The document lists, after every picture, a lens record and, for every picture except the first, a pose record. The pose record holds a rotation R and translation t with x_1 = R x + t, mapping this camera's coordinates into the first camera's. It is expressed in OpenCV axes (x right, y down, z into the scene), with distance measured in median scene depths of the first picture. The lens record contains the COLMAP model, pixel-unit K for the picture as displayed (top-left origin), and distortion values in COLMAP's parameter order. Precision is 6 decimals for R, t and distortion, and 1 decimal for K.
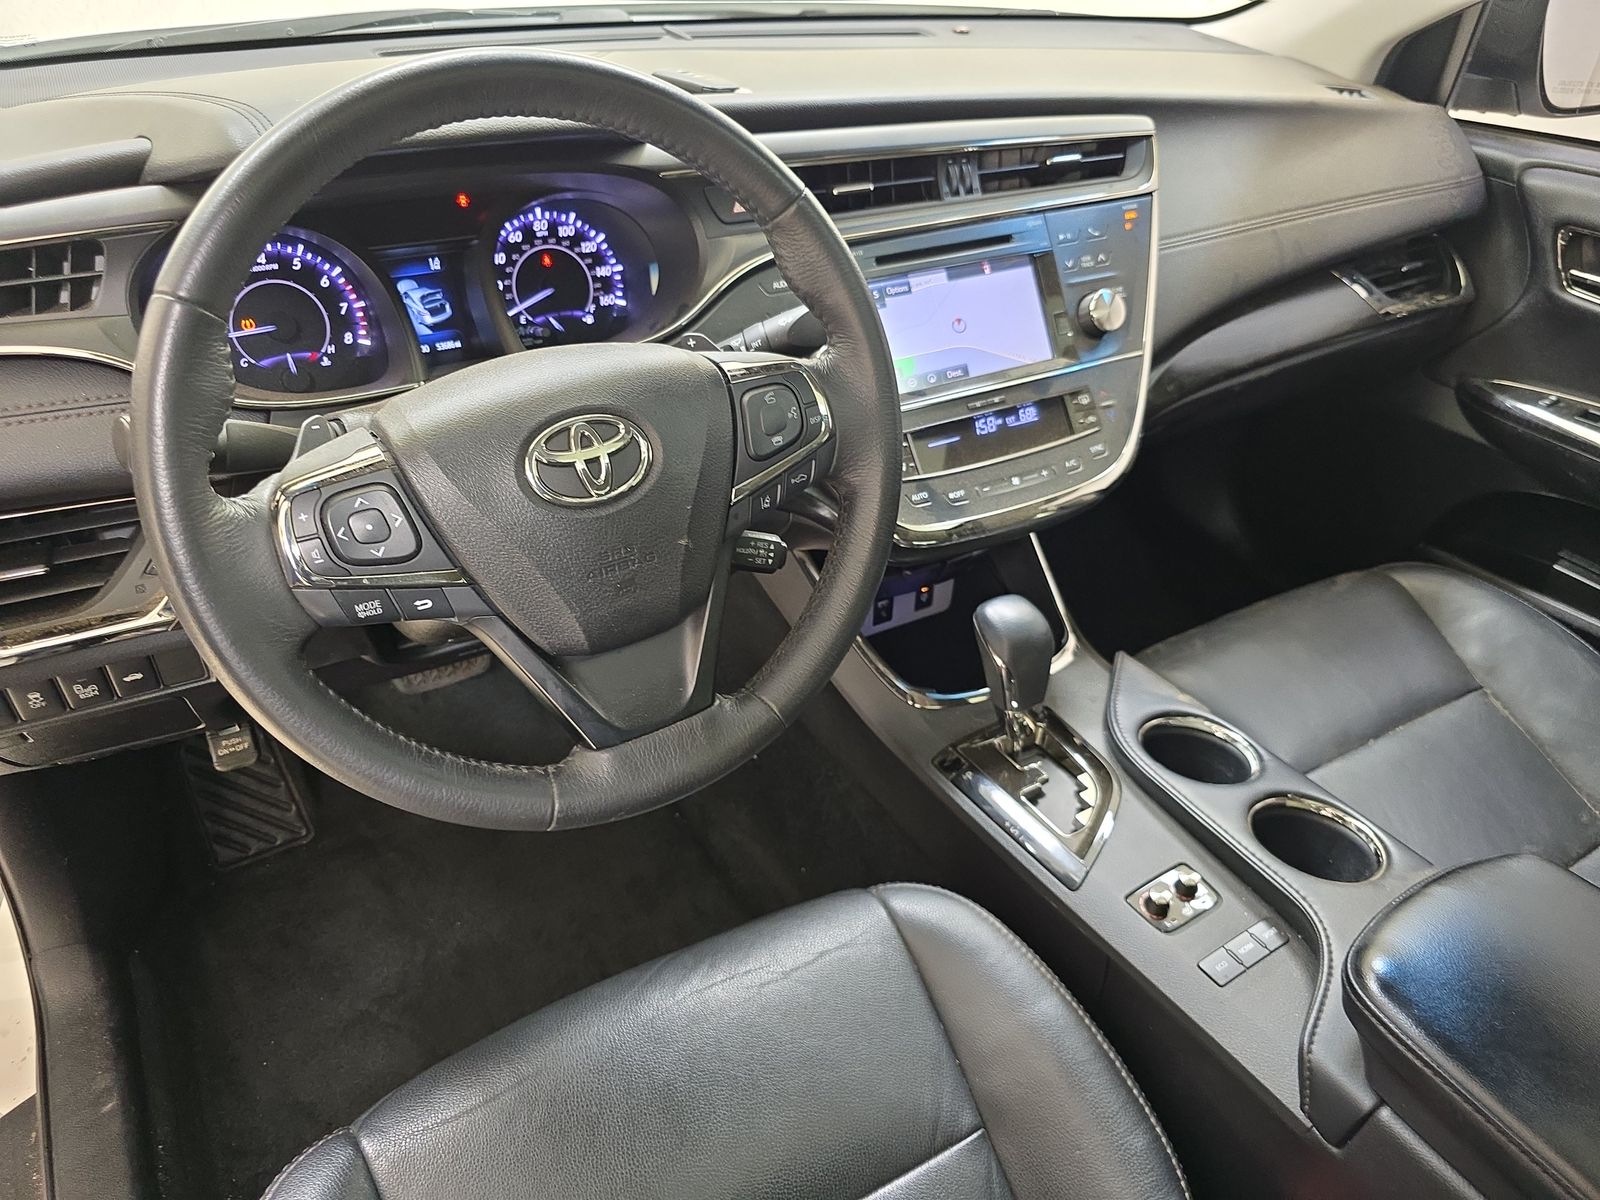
lens RADIAL K [[1104.7, 0, 815.7], [0, 1104.7, 585.9], [0, 0, 1]] dist [0.044091, -0.043152]
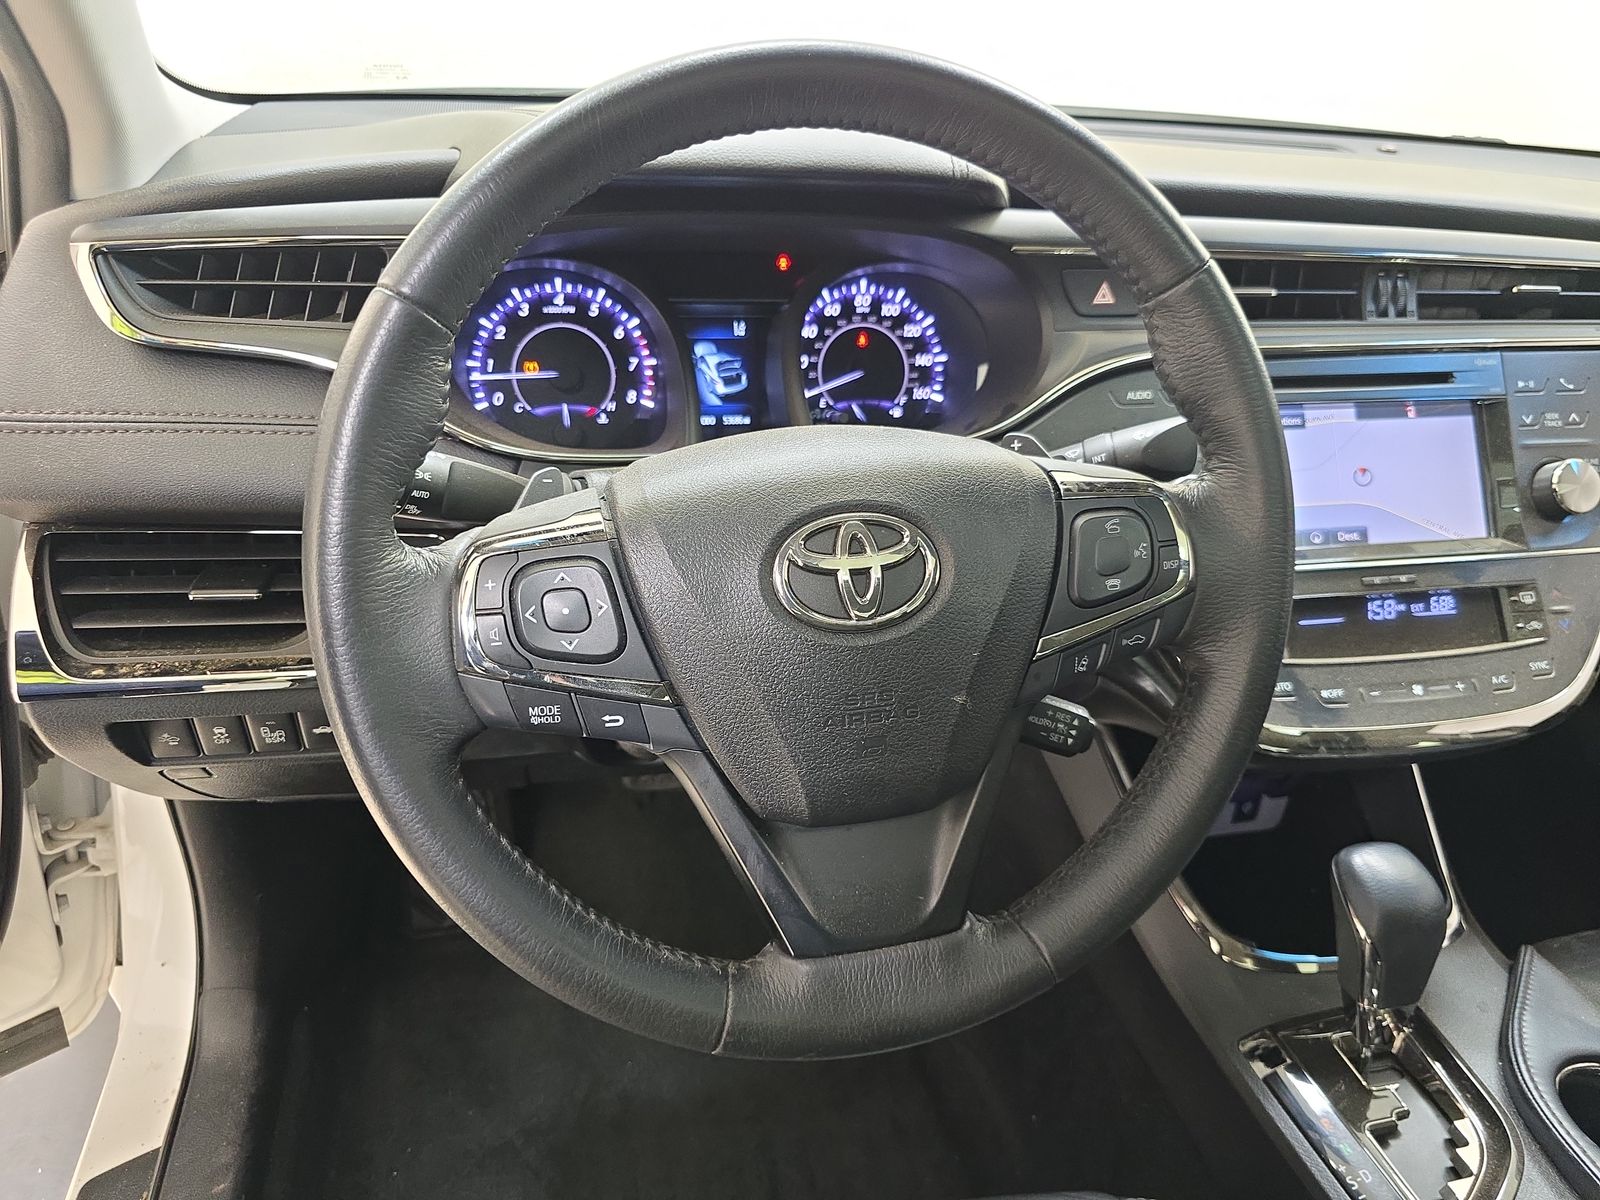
lens RADIAL K [[1104.7, 0, 809.1], [0, 1104.7, 599.4], [0, 0, 1]] dist [0.044091, -0.043152]
pose [[0.952555, 0.164572, -0.256036, -0.030622], [-0.189427, 0.978990, -0.075477, -0.024284], [0.238235, 0.120396, 0.963716, 0.207393]]
